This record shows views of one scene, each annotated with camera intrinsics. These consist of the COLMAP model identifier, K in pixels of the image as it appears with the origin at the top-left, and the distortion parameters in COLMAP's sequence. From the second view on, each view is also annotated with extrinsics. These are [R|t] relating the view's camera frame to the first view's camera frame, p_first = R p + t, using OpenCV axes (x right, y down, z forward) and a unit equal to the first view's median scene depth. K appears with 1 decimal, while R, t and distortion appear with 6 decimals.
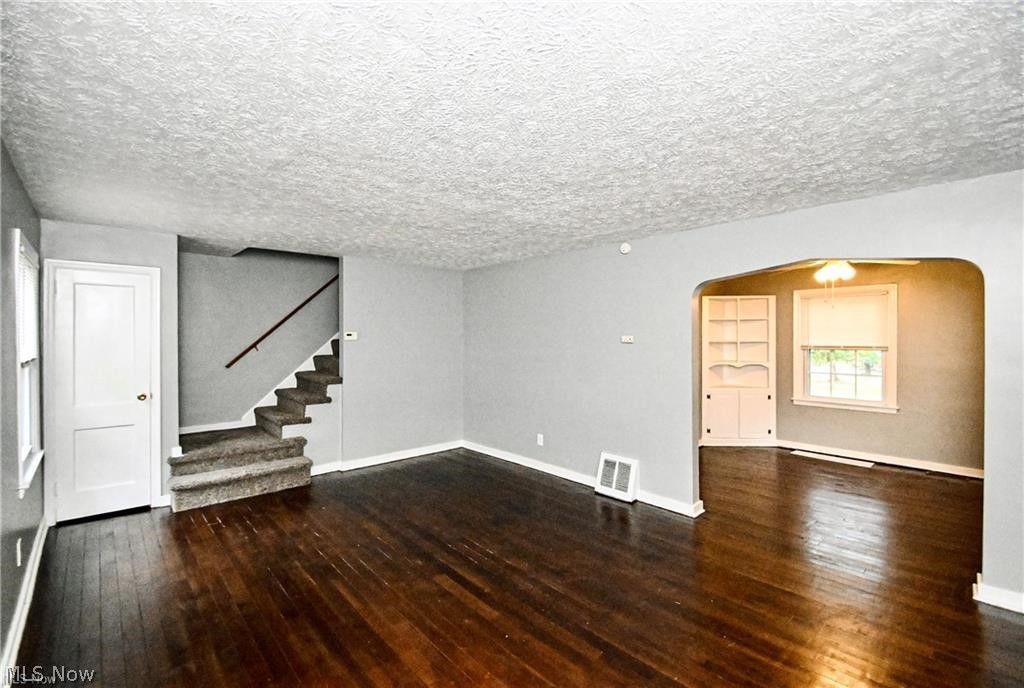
lens RADIAL K [[452.6, 0, 497.3], [0, 452.6, 339.4], [0, 0, 1]] dist [0.000408, -0.000319]
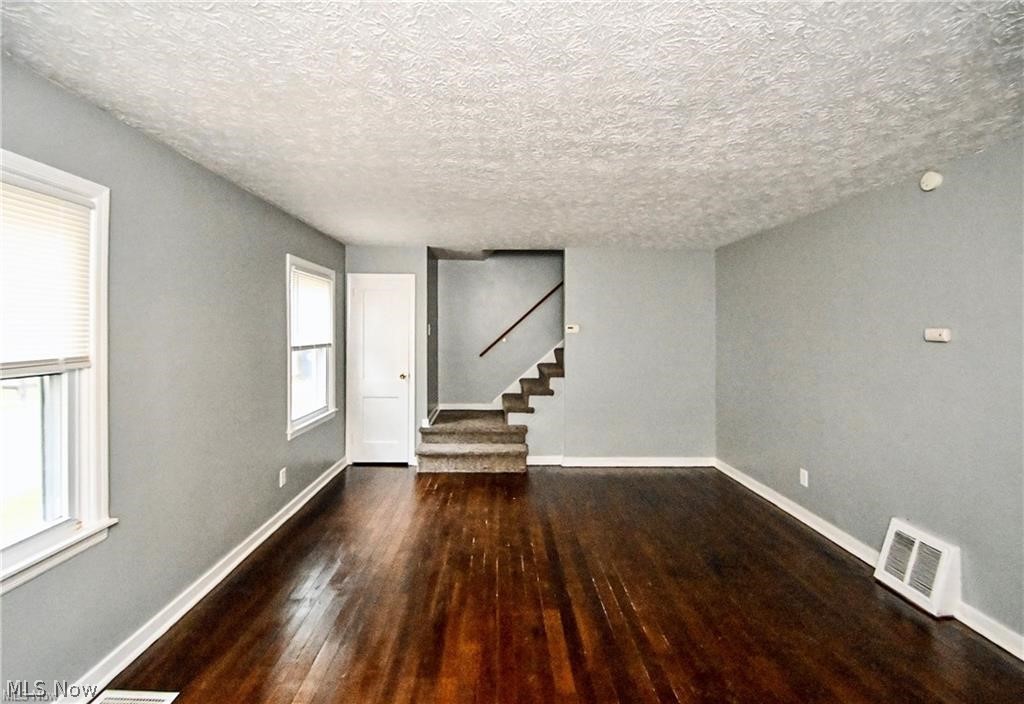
lens RADIAL K [[454.4, 0, 510.5], [0, 454.4, 329.0], [0, 0, 1]] dist [-0.001247, -0.007061]
pose [[0.757746, 0.001915, -0.652547, 0.251652], [-0.007215, 0.999959, -0.005443, -0.001349], [0.652510, 0.008833, 0.757729, 0.202499]]
